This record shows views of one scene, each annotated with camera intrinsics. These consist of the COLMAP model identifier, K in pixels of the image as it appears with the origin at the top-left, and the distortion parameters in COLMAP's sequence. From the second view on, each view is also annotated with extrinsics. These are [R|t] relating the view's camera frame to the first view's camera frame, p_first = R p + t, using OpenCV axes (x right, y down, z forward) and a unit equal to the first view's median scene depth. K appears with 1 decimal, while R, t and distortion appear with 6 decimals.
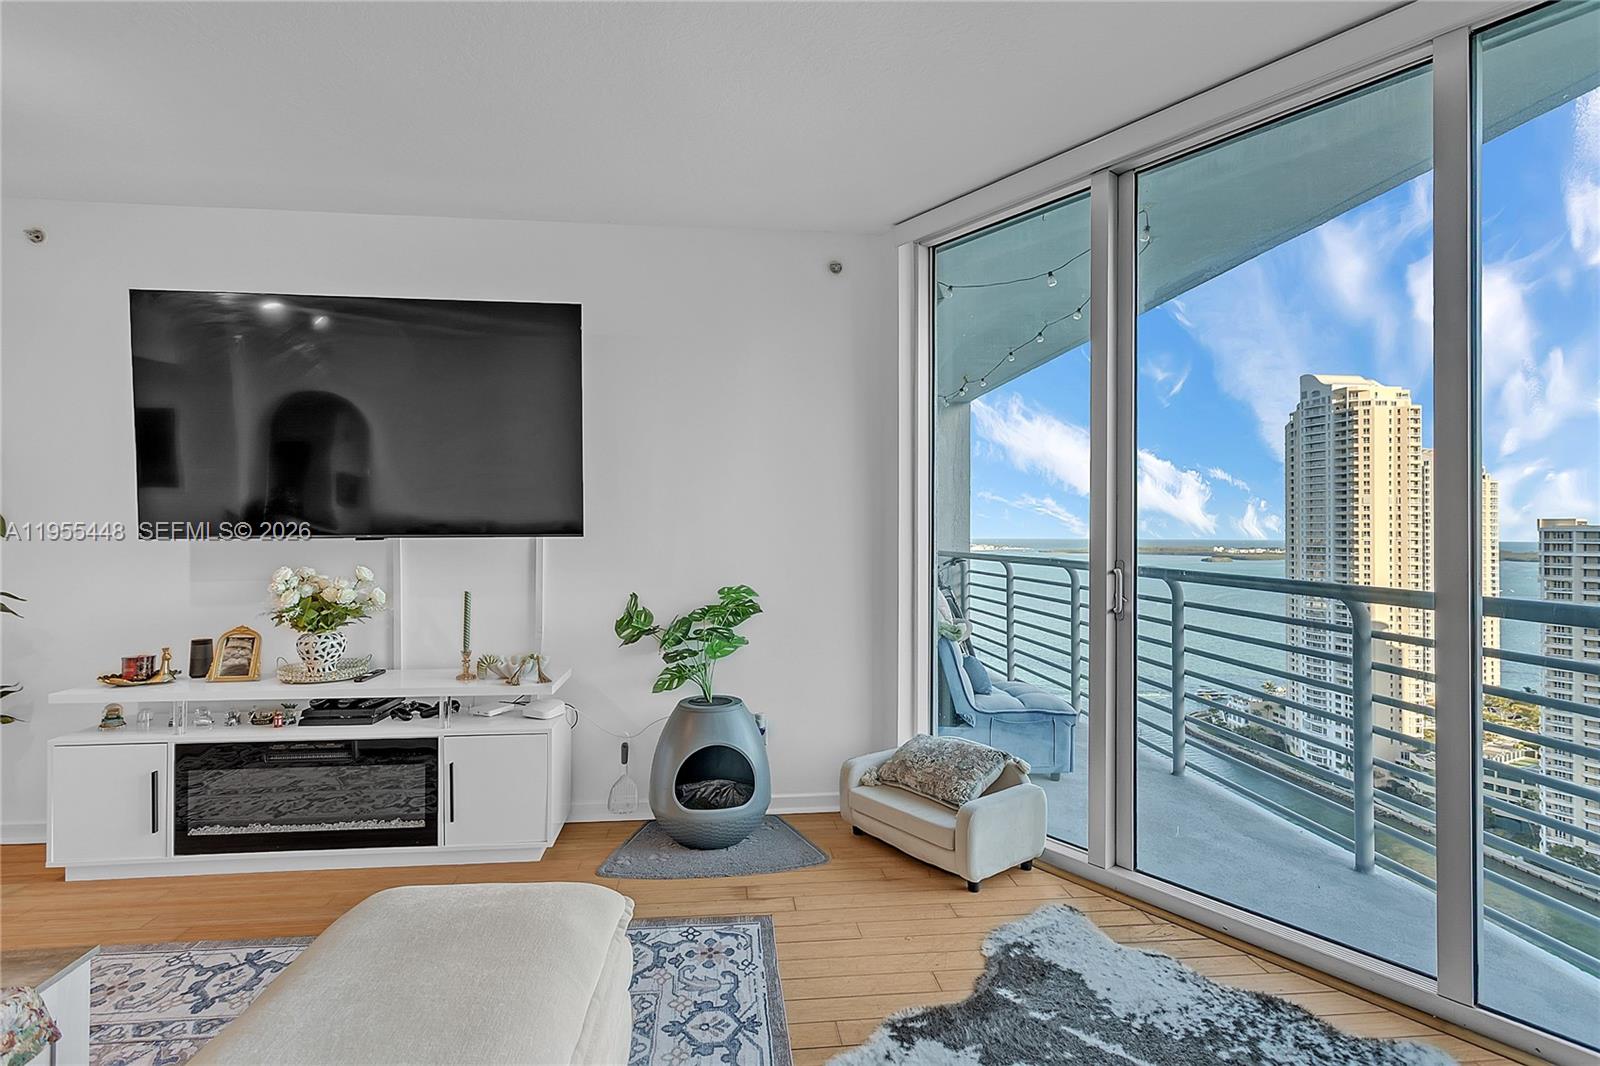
lens RADIAL K [[790.1, 0, 799.1], [0, 790.1, 517.2], [0, 0, 1]] dist [0.018983, 0.001178]
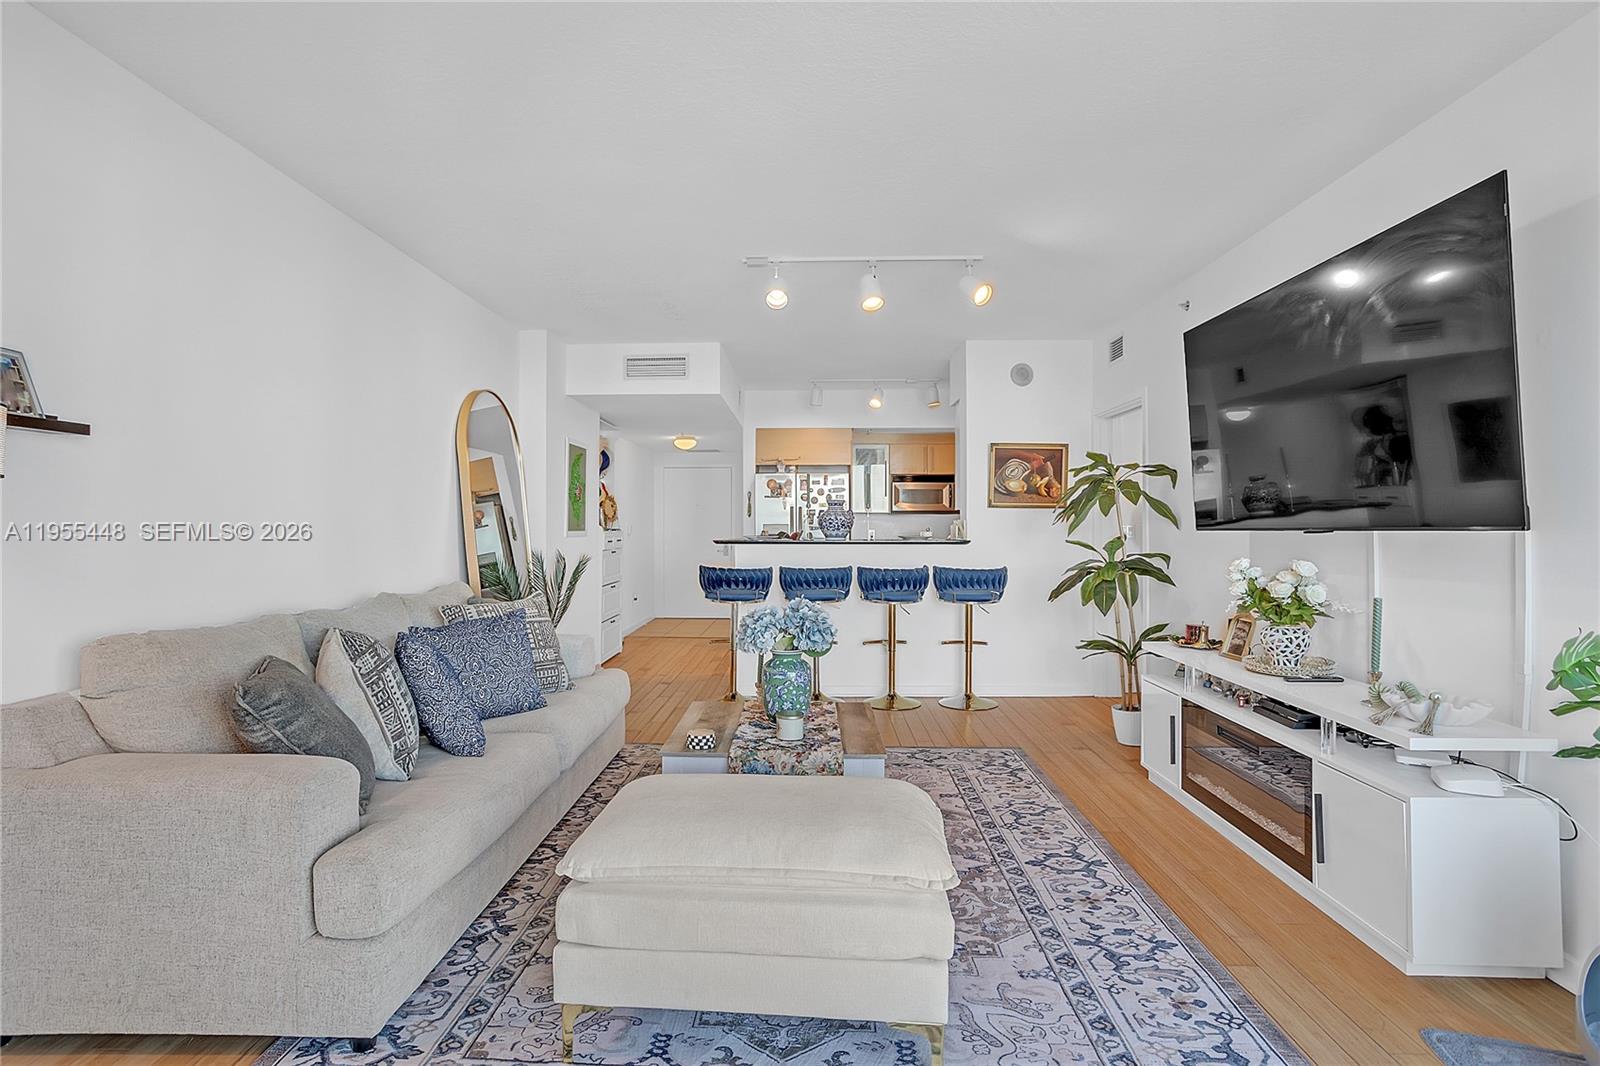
lens RADIAL K [[790.1, 0, 761.0], [0, 790.1, 532.9], [0, 0, 1]] dist [0.018983, 0.001178]
pose [[-0.134990, 0.013066, -0.990761, 0.486933], [0.020738, 0.999731, 0.010359, 0.006342], [0.990630, -0.019149, -0.135224, 0.517835]]
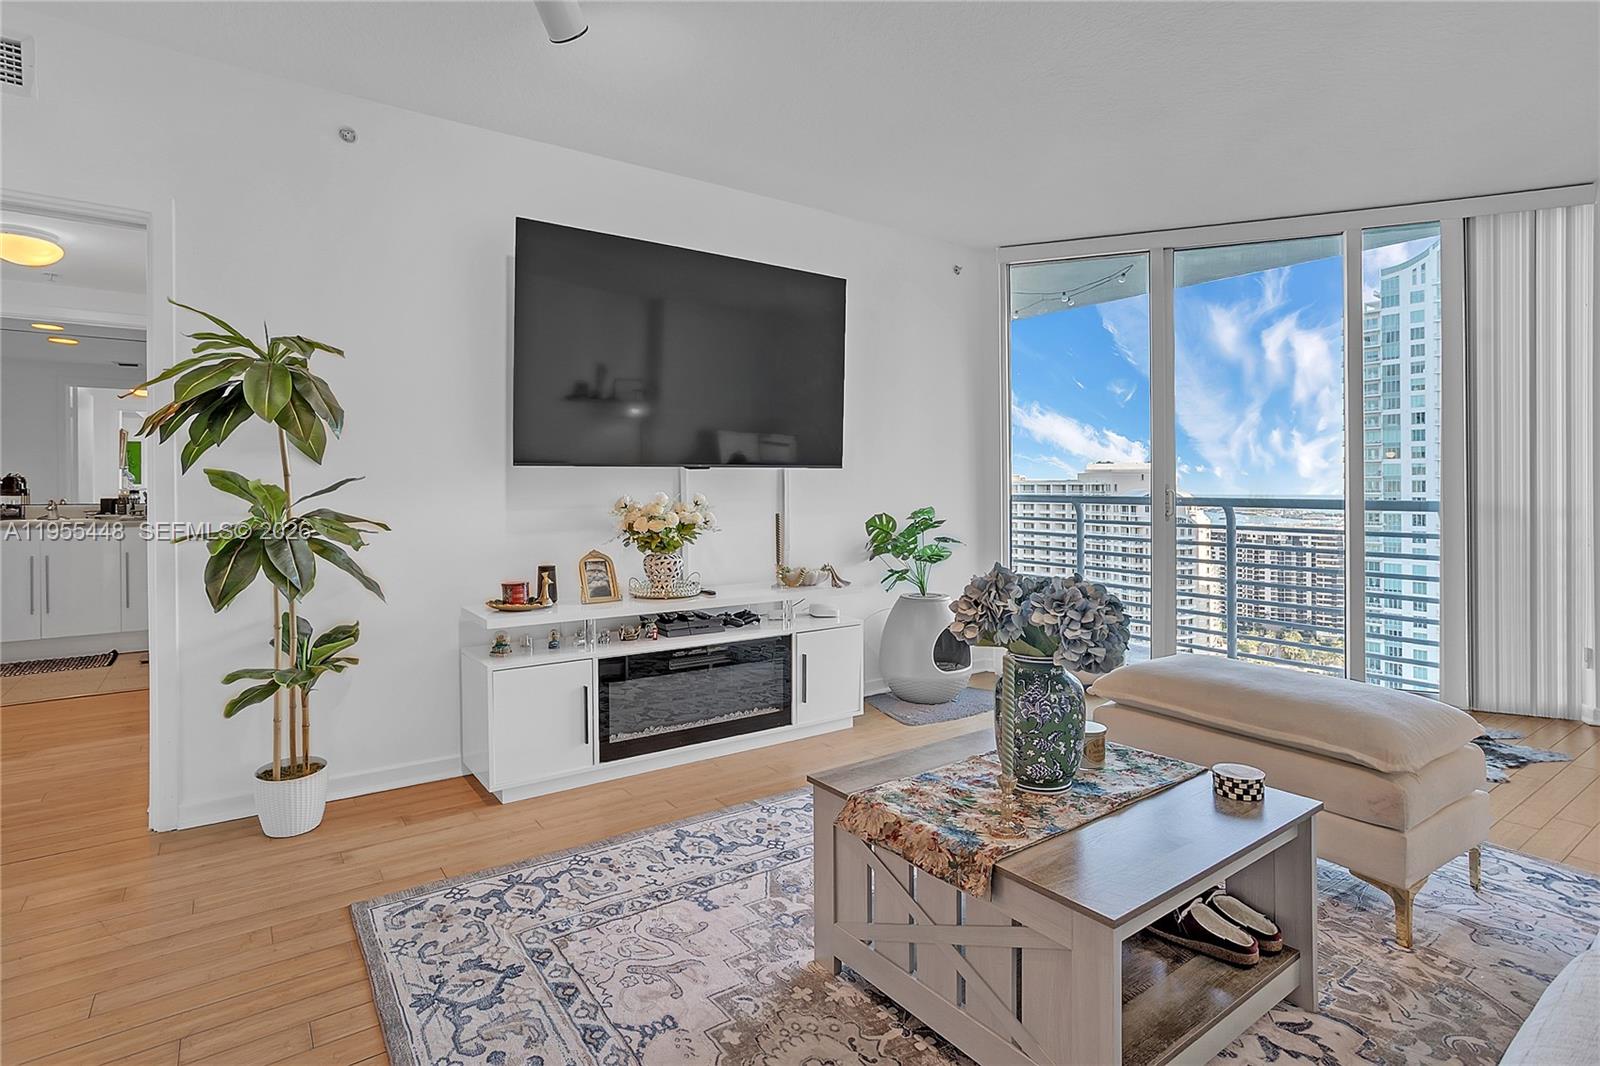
lens RADIAL K [[790.1, 0, 793.7], [0, 790.1, 503.0], [0, 0, 1]] dist [0.018983, 0.001178]
pose [[0.849681, 0.001301, 0.527296, -1.070510], [-0.012292, 0.999774, 0.017339, 0.057109], [-0.527154, -0.021214, 0.849505, -0.009796]]
